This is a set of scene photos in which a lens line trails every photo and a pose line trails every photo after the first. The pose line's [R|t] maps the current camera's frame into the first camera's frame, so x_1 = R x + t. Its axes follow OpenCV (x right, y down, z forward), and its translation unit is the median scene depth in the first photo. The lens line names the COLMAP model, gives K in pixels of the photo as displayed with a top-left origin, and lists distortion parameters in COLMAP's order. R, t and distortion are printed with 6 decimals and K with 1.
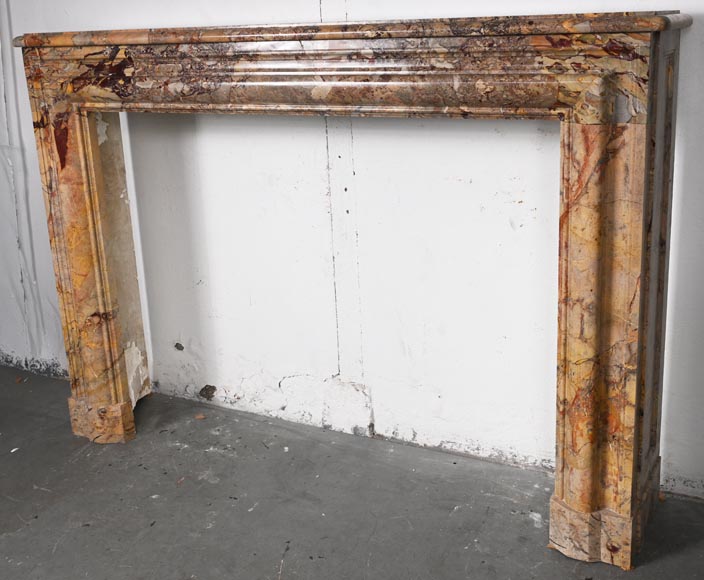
lens RADIAL K [[902.4, 0, 328.4], [0, 902.4, 270.8], [0, 0, 1]] dist [-0.025235, 0.034195]
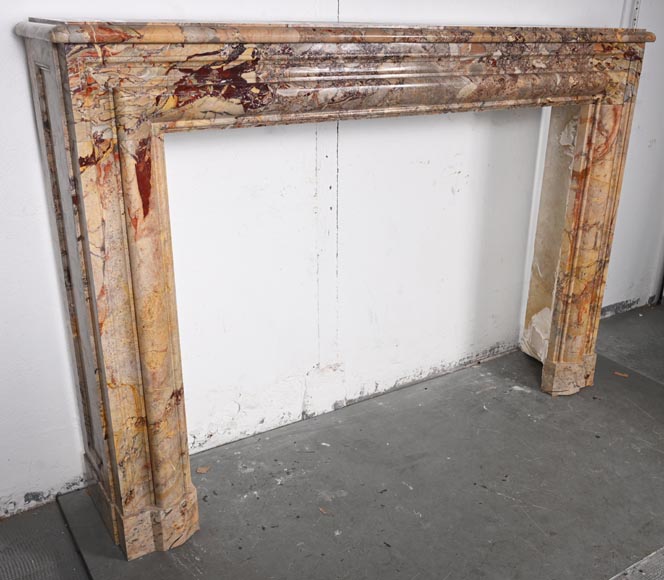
lens RADIAL K [[779.8, 0, 367.2], [0, 779.8, 362.1], [0, 0, 1]] dist [-0.019977, 0.015774]
pose [[0.416178, -0.336179, 0.844855, -1.039690], [0.203815, 0.939991, 0.273635, -0.180197], [-0.886146, 0.058313, 0.459722, 0.718421]]
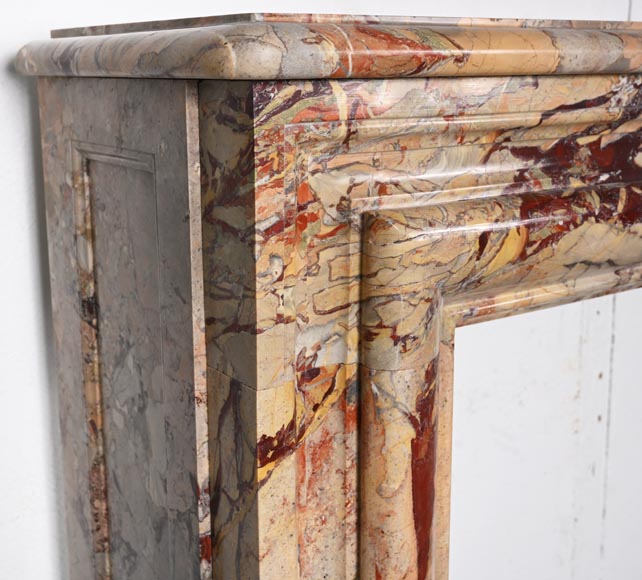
lens RADIAL K [[1042.2, 0, 321.0], [0, 1042.2, 290.0], [0, 0, 1]] dist [0.013839, 0.046867]
pose [[0.373312, -0.171302, 0.911753, -0.707827], [0.236728, 0.967858, 0.084916, -0.284272], [-0.896994, 0.184138, 0.401866, 1.166683]]
